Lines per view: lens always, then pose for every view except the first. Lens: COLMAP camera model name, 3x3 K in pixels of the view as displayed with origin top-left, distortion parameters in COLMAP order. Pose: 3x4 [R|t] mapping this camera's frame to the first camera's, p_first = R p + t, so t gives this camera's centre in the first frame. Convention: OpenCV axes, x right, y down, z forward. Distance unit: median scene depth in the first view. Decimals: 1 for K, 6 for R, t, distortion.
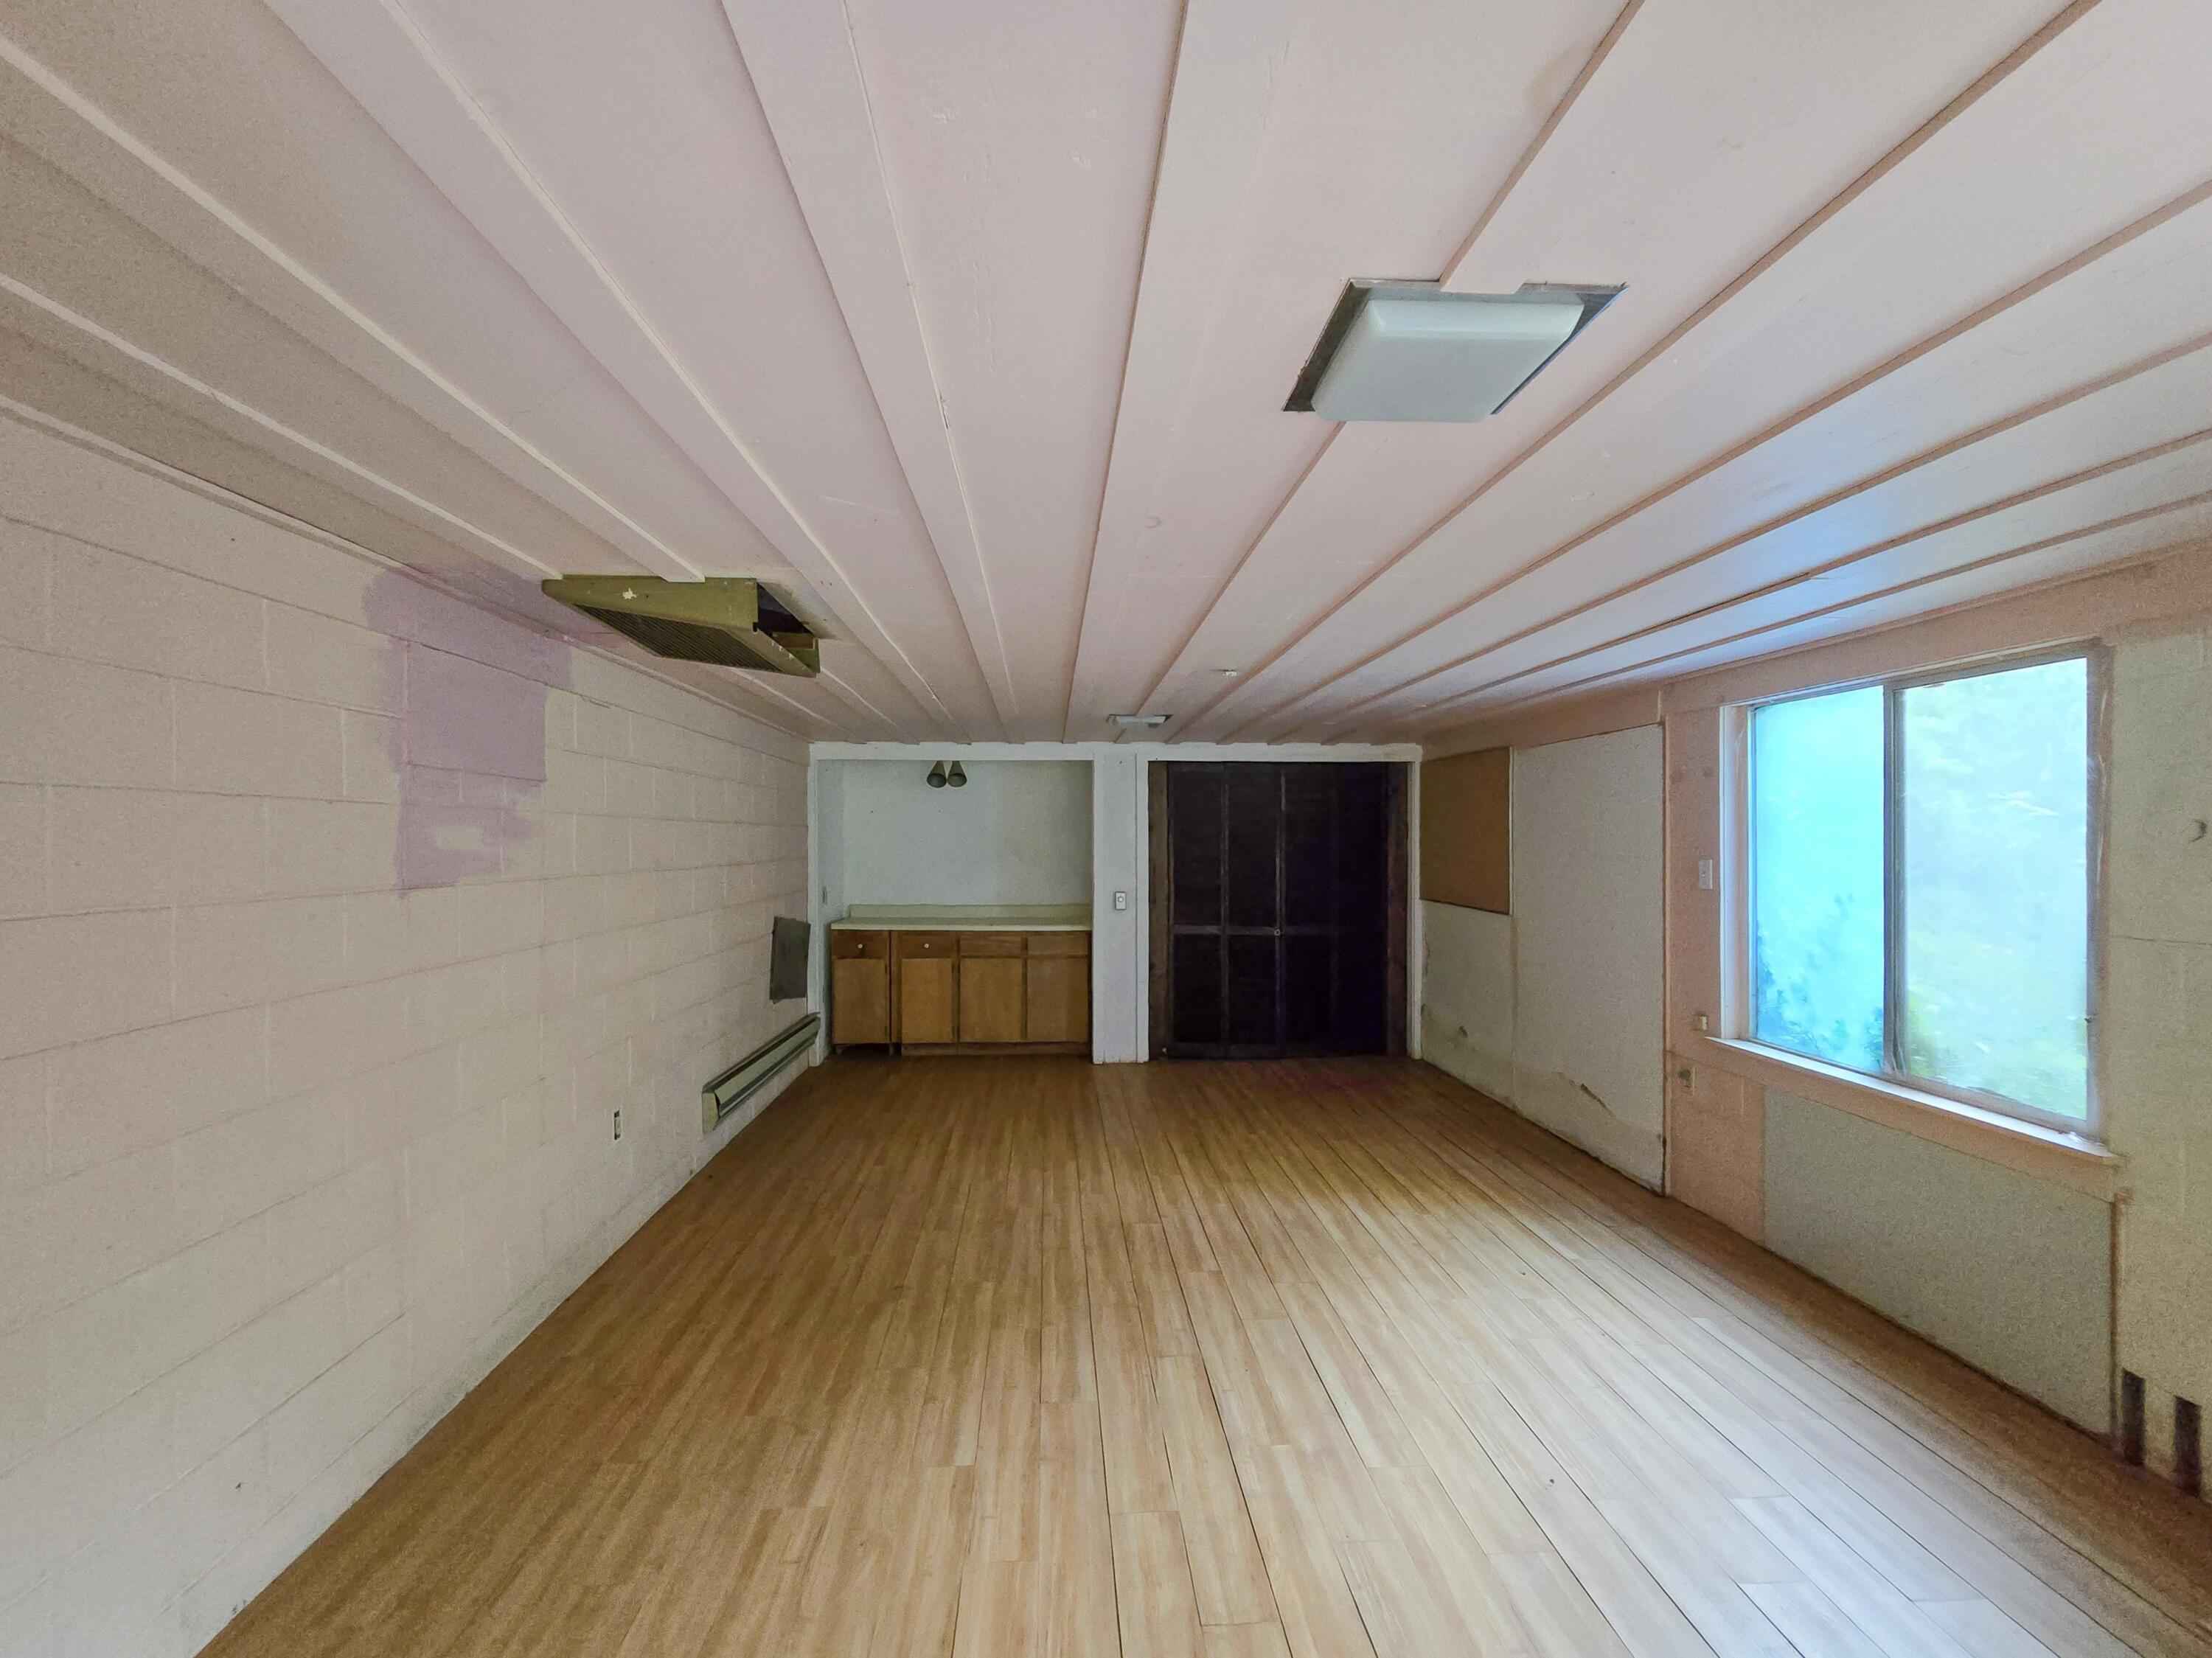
lens RADIAL K [[913.1, 0, 1097.1], [0, 913.1, 844.8], [0, 0, 1]] dist [-0.009899, 0.001236]
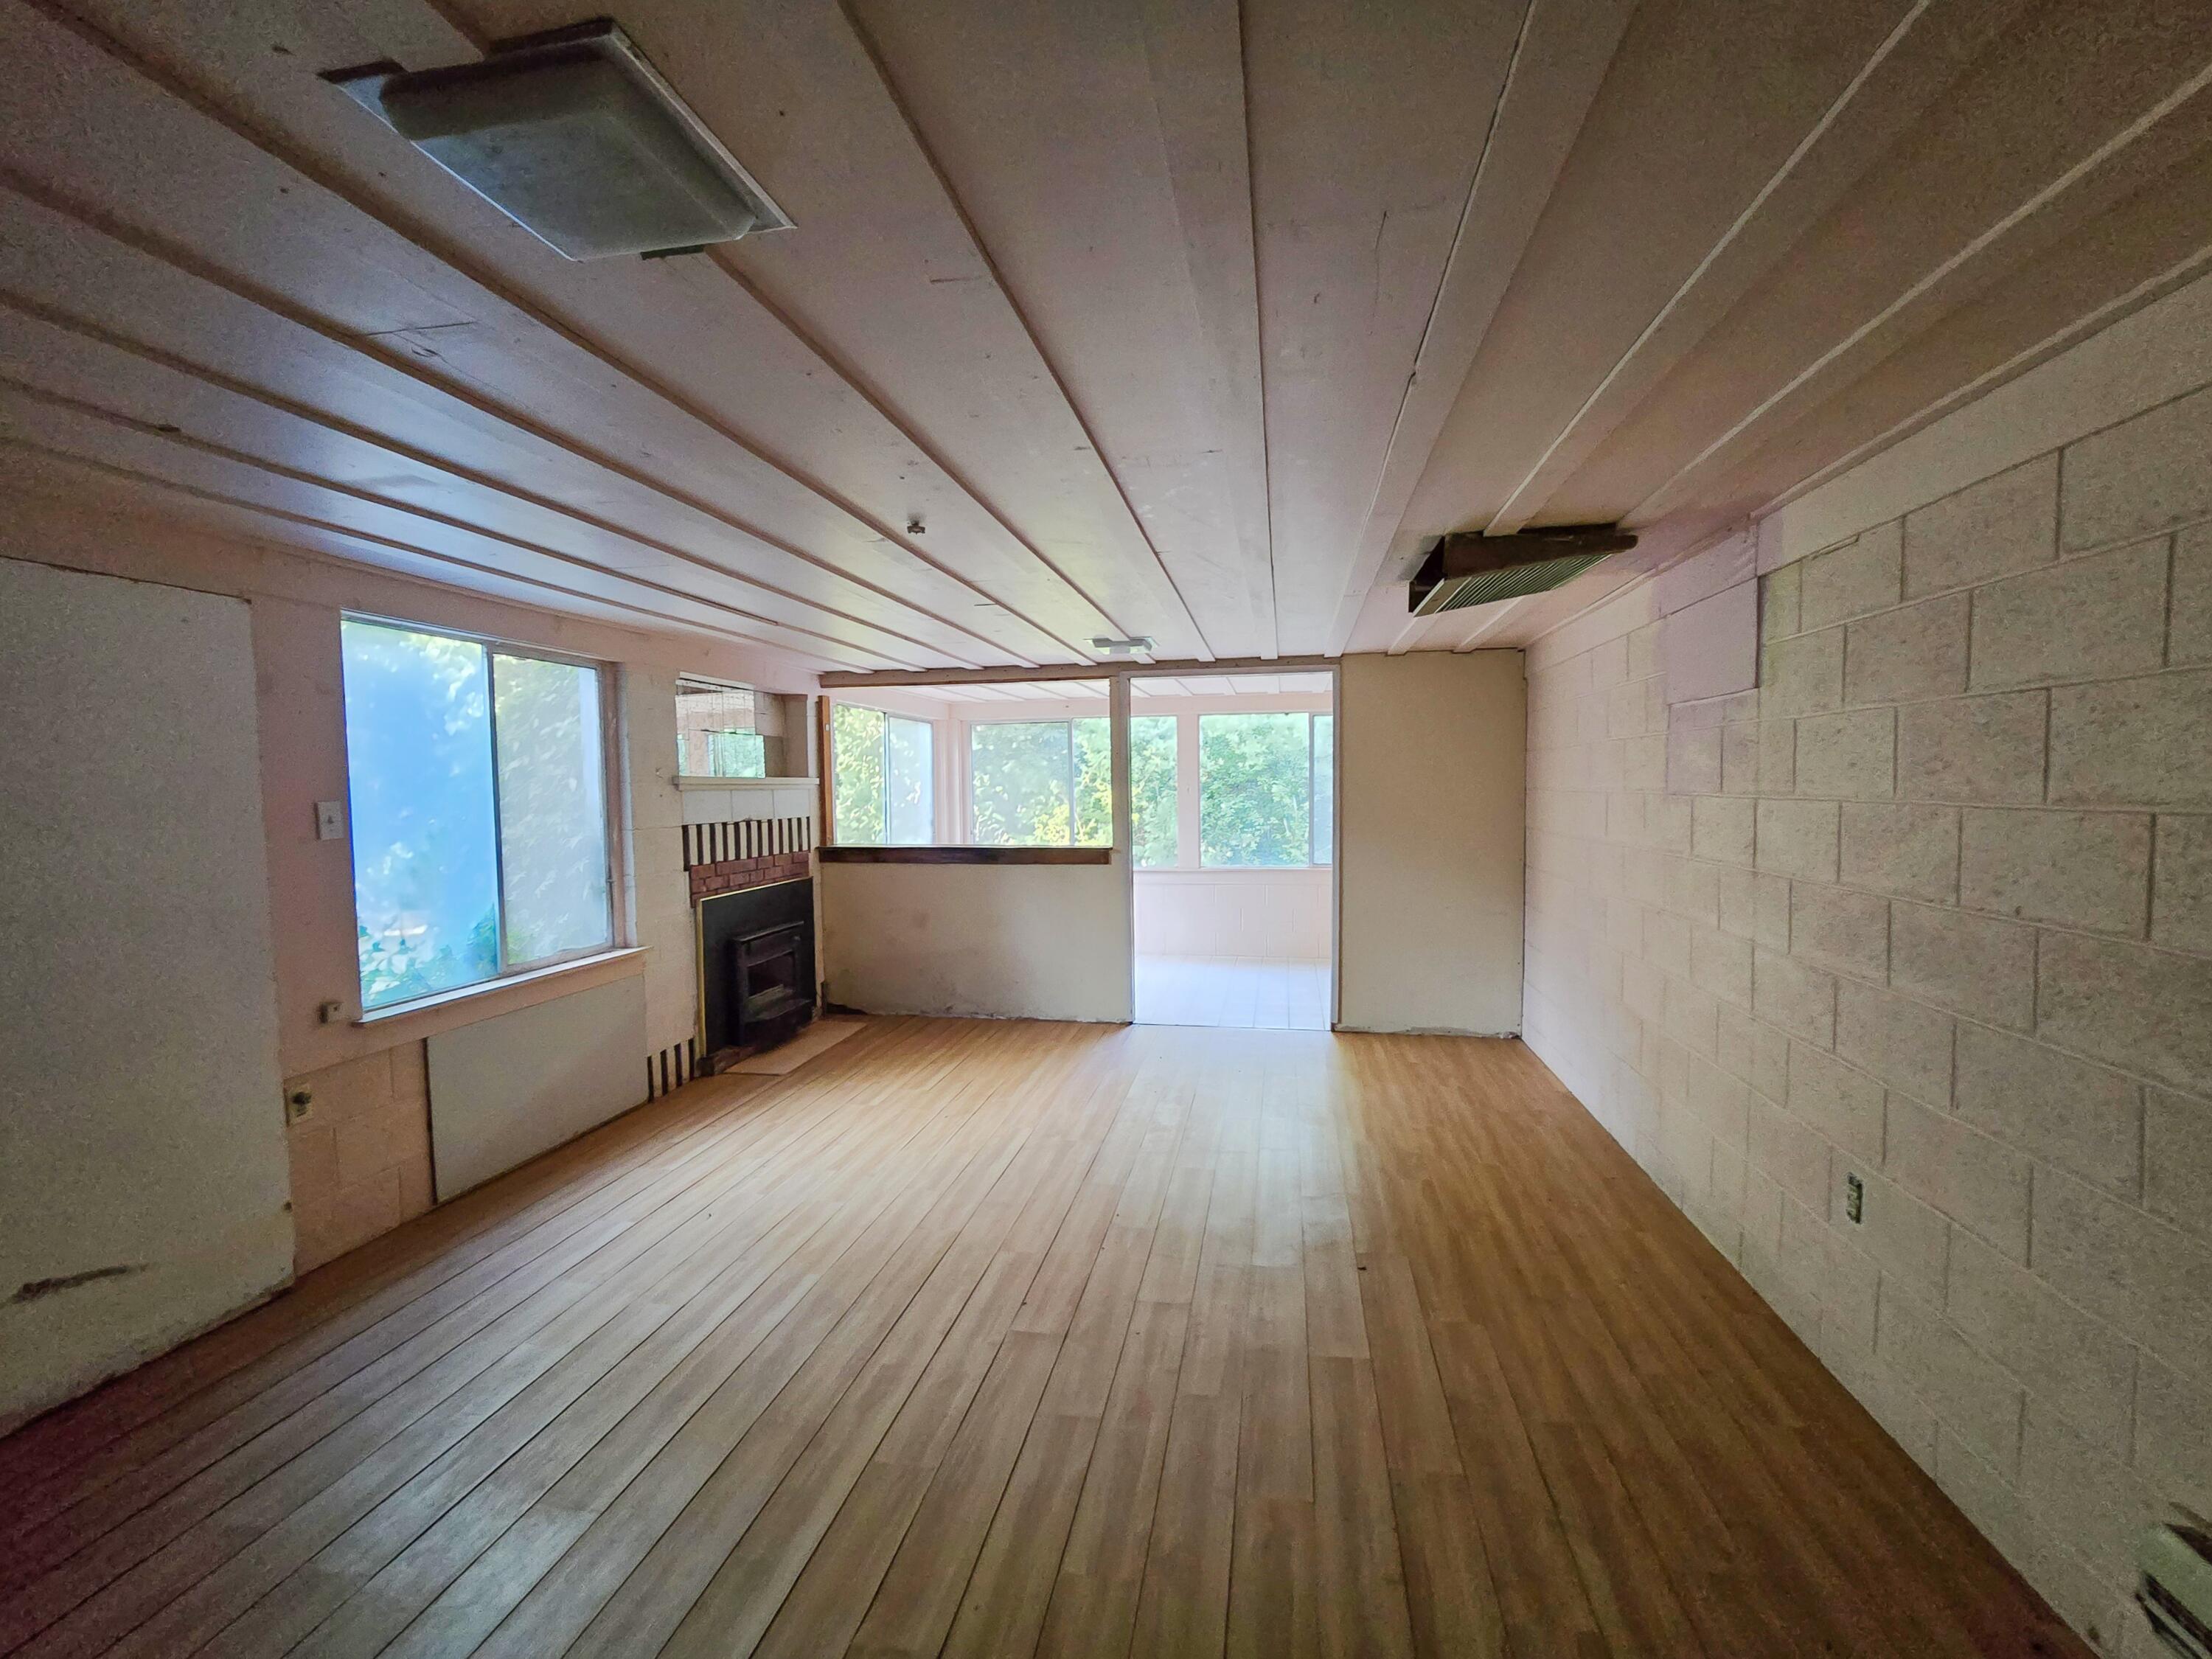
lens RADIAL K [[913.2, 0, 1099.4], [0, 913.2, 822.9], [0, 0, 1]] dist [-0.009899, 0.001236]
pose [[-0.968176, 0.001823, 0.250265, -0.190514], [0.014189, 0.998765, 0.047614, 0.007857], [-0.249869, 0.049649, -0.967006, 1.875088]]
